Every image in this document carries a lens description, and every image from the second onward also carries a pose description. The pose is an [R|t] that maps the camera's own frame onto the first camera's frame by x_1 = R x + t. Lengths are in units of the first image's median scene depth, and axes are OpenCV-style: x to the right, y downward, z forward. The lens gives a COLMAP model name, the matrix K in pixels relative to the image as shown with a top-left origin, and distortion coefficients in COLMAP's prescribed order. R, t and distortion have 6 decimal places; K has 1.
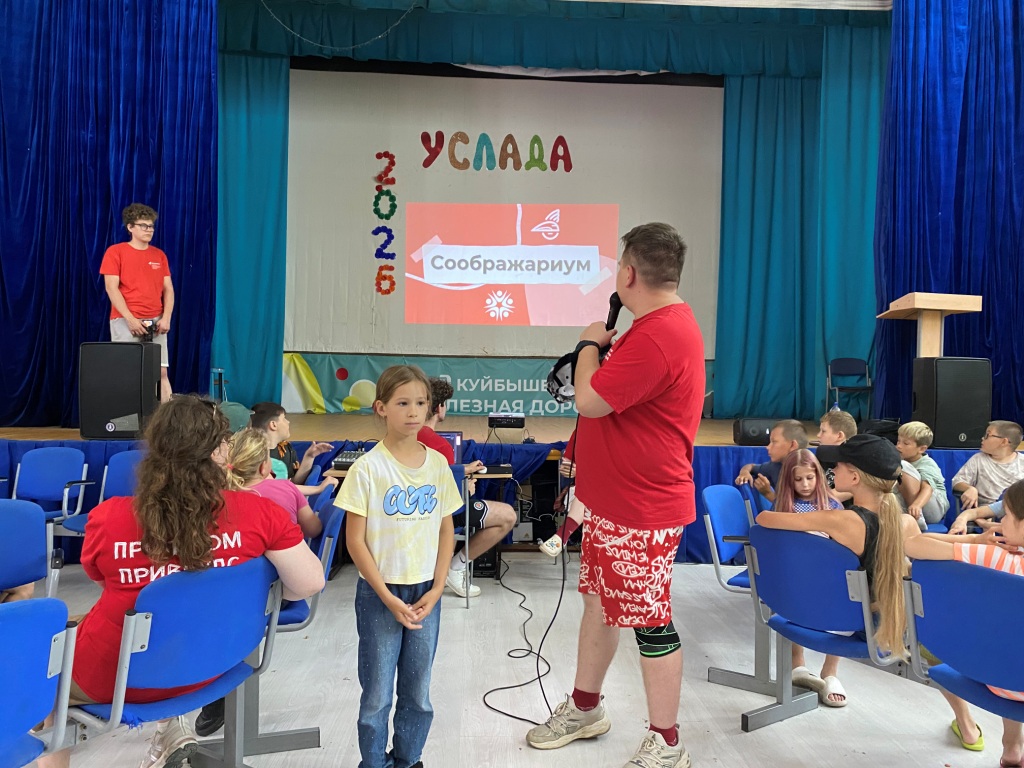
lens RADIAL K [[762.5, 0, 525.4], [0, 762.5, 417.5], [0, 0, 1]] dist [0.029638, -0.048008]
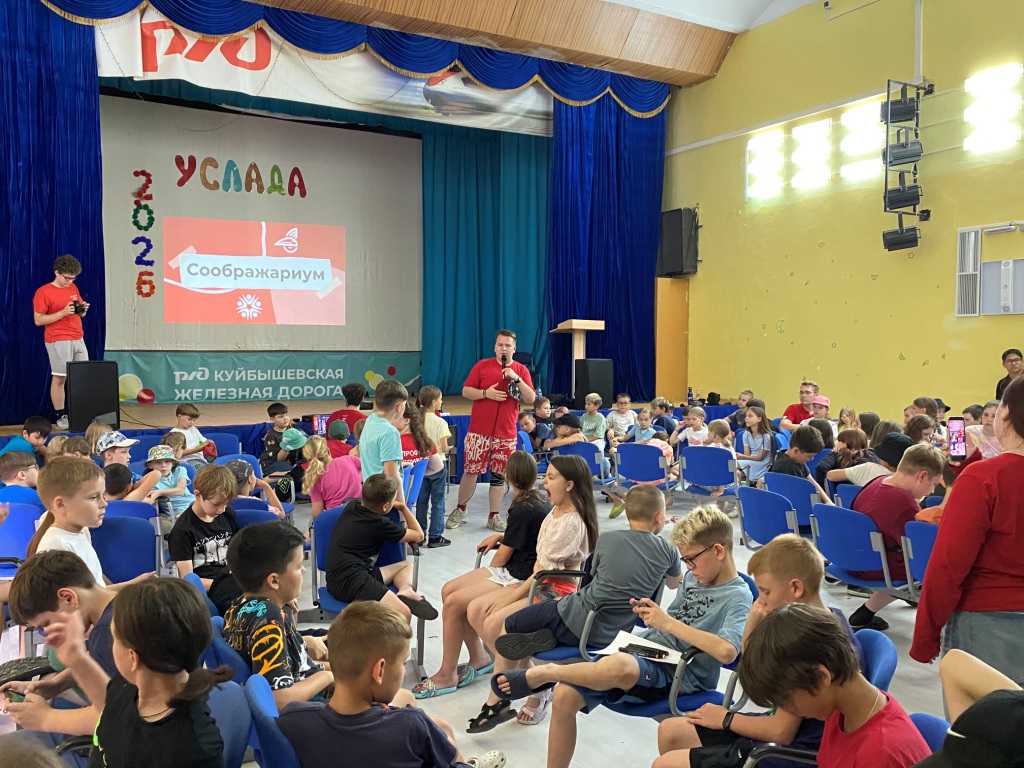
lens RADIAL K [[893.1, 0, 517.5], [0, 893.1, 397.8], [0, 0, 1]] dist [0.052852, -0.114775]
pose [[0.890236, -0.039130, 0.453815, -0.301948], [0.033340, 0.999229, 0.020755, -0.022914], [-0.454277, -0.003346, 0.890854, -0.423248]]
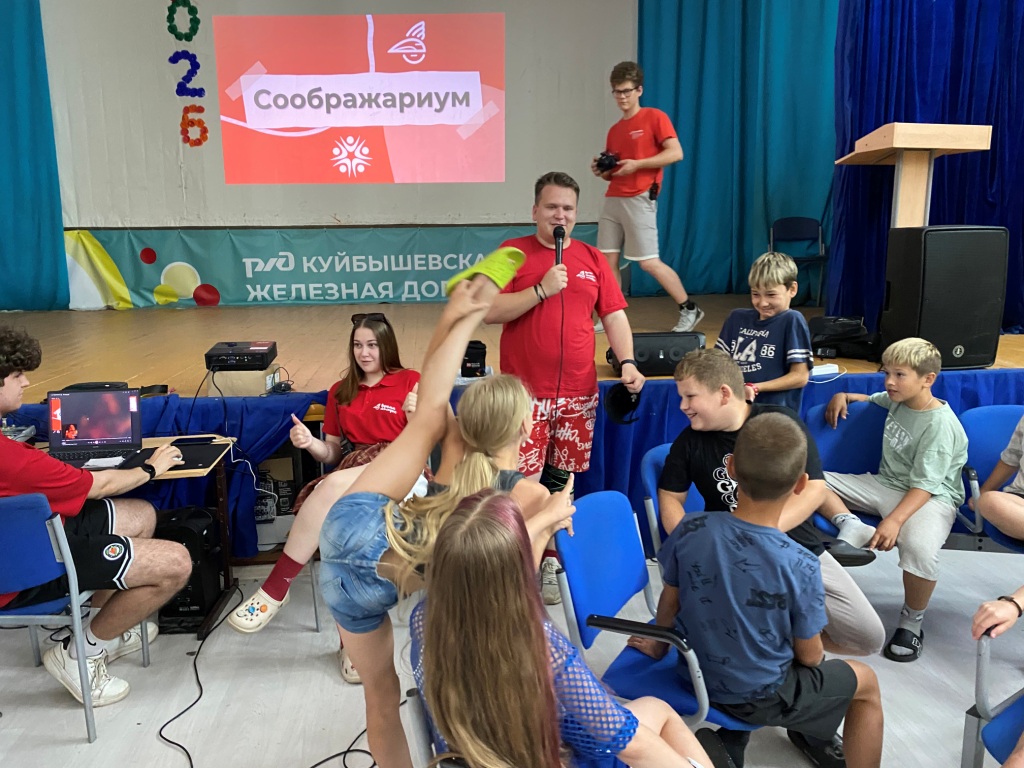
lens RADIAL K [[762.5, 0, 522.1], [0, 762.5, 383.5], [0, 0, 1]] dist [0.029638, -0.048008]
pose [[0.998930, -0.036747, 0.028094, 0.106487], [0.032155, 0.988263, 0.149337, -0.032999], [-0.033252, -0.148274, 0.988387, 0.212618]]
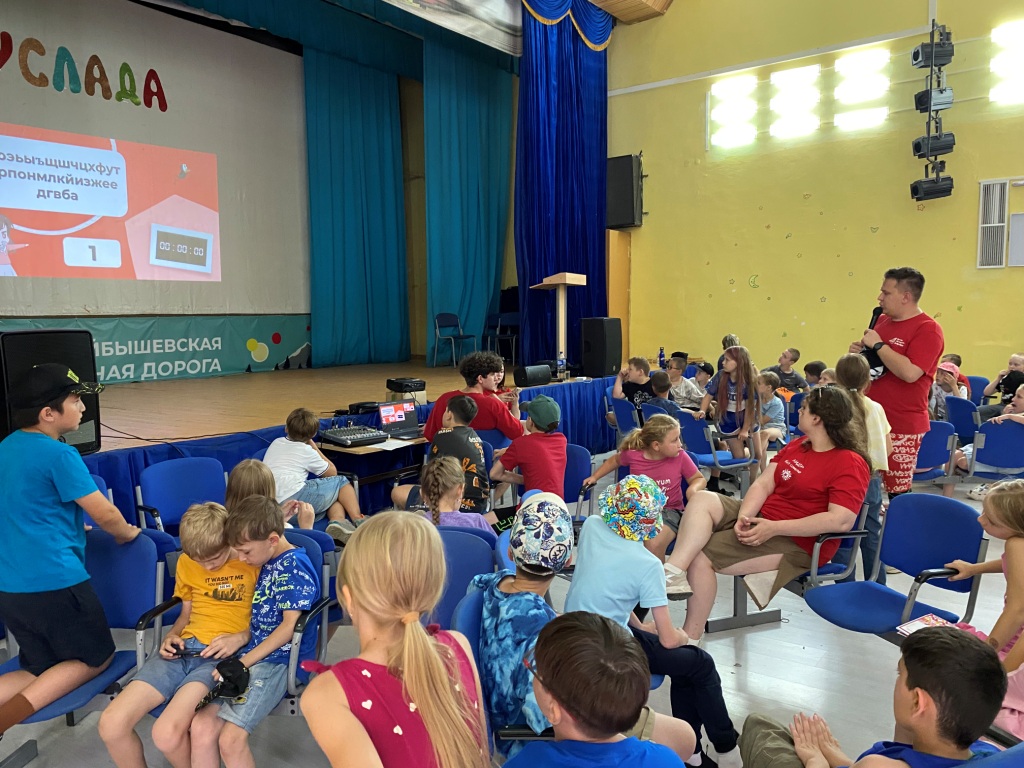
lens RADIAL K [[762.5, 0, 503.0], [0, 762.5, 387.6], [0, 0, 1]] dist [0.029638, -0.048008]
pose [[0.637966, -0.097956, 0.763809, -0.420620], [0.058062, 0.995172, 0.079131, -0.041820], [-0.767872, -0.006135, 0.640574, 0.100746]]
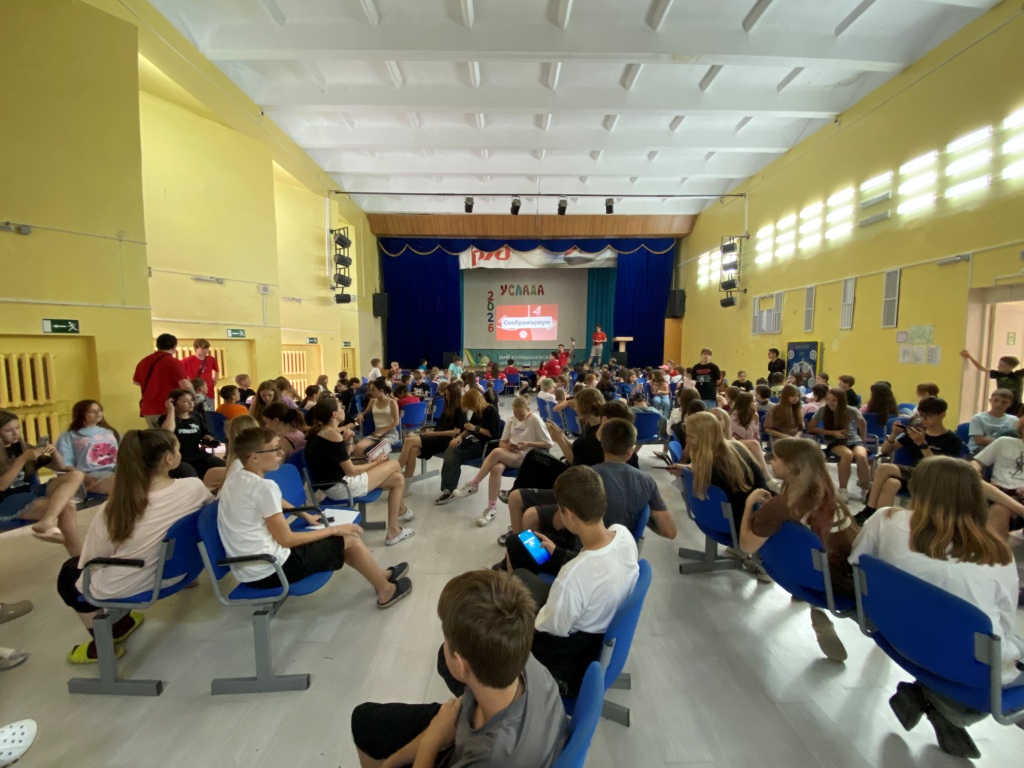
lens RADIAL K [[403.4, 0, 505.9], [0, 403.4, 403.2], [0, 0, 1]] dist [-0.002707, -0.000121]
pose [[0.997298, -0.007738, -0.073055, 0.018648], [0.014159, 0.996038, 0.087790, 0.002857], [0.072086, -0.088587, 0.993457, -0.874165]]
